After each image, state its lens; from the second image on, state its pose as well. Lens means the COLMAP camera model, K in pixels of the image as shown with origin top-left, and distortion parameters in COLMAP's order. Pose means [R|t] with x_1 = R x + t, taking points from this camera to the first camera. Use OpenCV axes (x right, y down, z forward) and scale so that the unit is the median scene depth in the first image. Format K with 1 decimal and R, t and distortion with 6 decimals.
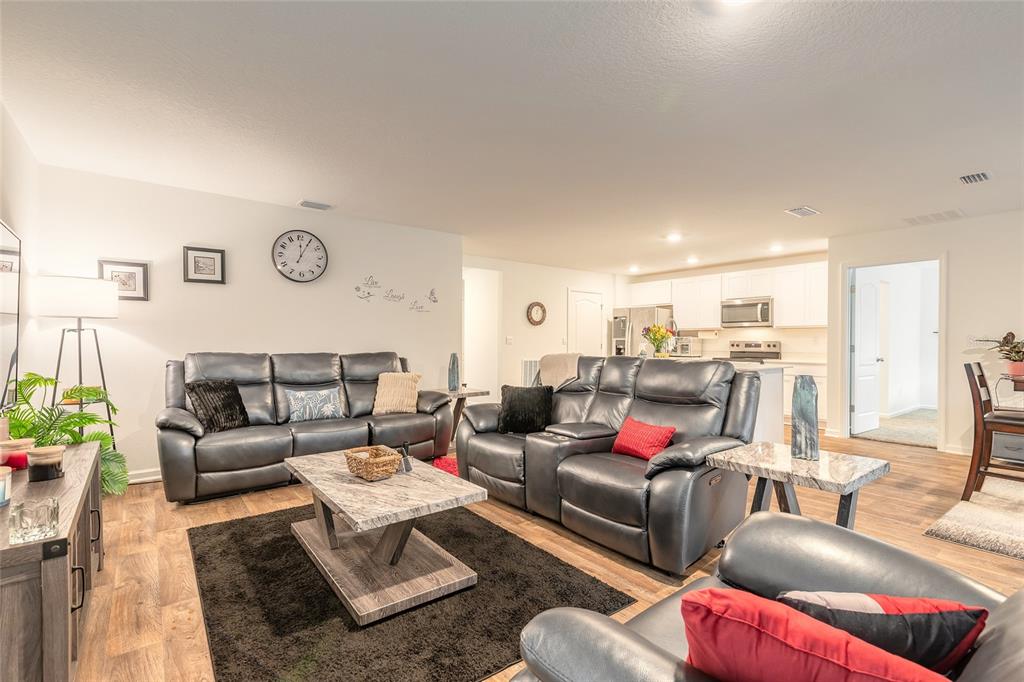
lens RADIAL K [[463.2, 0, 508.5], [0, 463.2, 343.0], [0, 0, 1]] dist [0.007284, -0.000128]
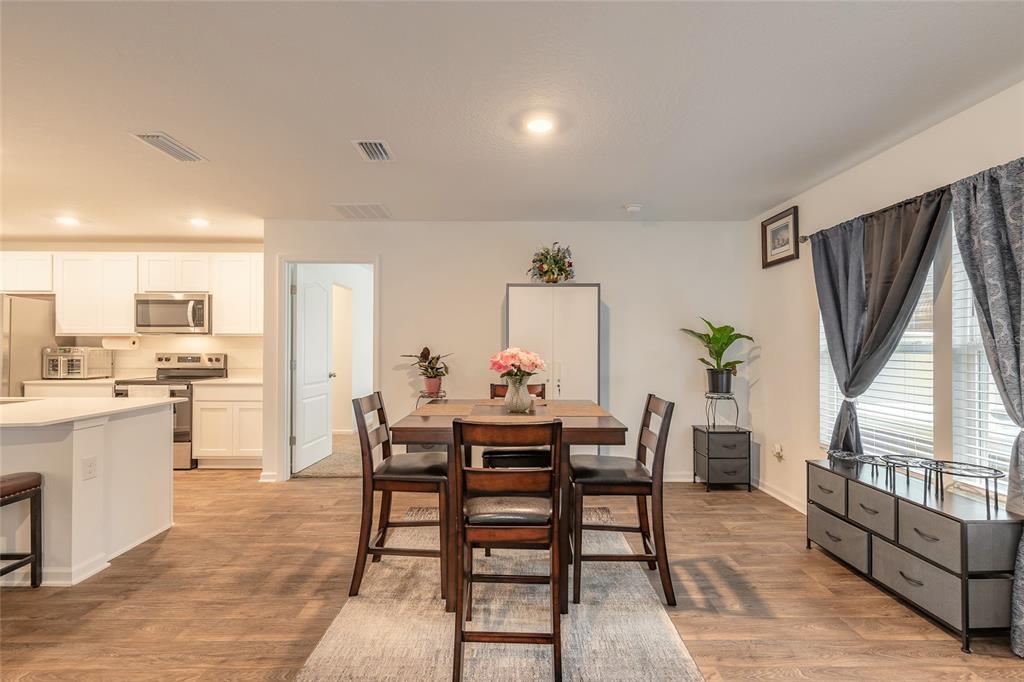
lens RADIAL K [[463.2, 0, 508.5], [0, 463.2, 343.0], [0, 0, 1]] dist [0.007284, -0.000128]
pose [[0.608138, 0.000652, 0.793831, 0.327756], [0.001676, 0.999996, -0.002105, -0.022234], [-0.793830, 0.002611, 0.608134, 0.226422]]
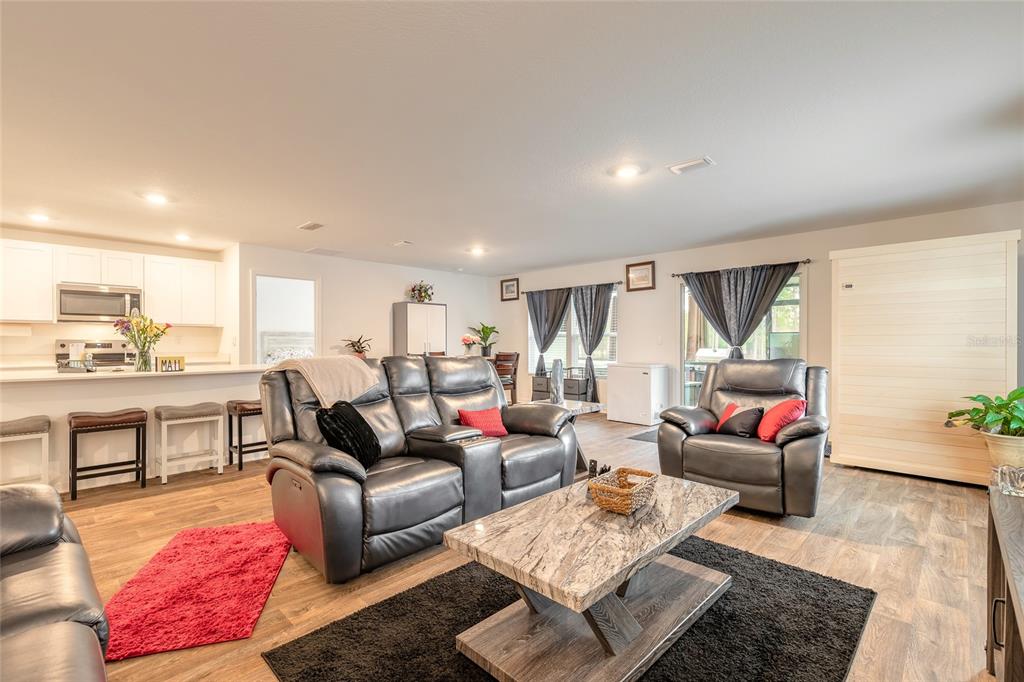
lens RADIAL K [[463.2, 0, 508.5], [0, 463.2, 343.0], [0, 0, 1]] dist [0.007284, -0.000128]
pose [[-0.129568, -0.004734, 0.991559, -0.433918], [0.000862, 0.999988, 0.004887, -0.002833], [-0.991570, 0.001488, -0.129563, 0.526188]]
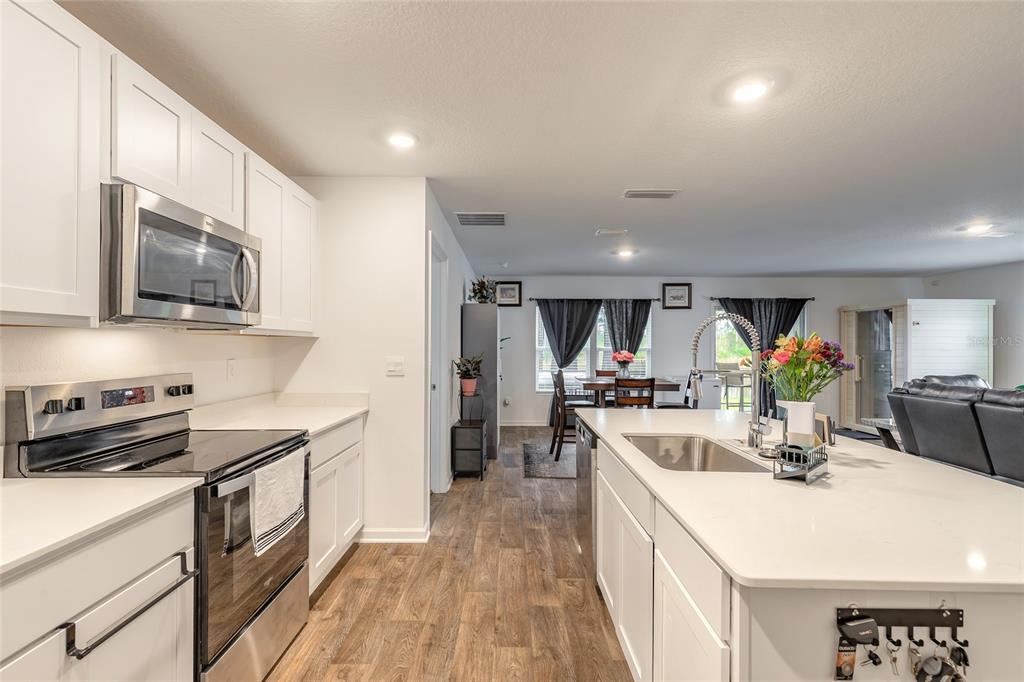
lens RADIAL K [[463.2, 0, 508.5], [0, 463.2, 343.0], [0, 0, 1]] dist [0.007284, -0.000128]
pose [[-0.783680, -0.005820, 0.621138, 0.271519], [-0.007927, 0.999968, -0.000632, -0.031373], [-0.621115, -0.005419, -0.783701, 1.354018]]
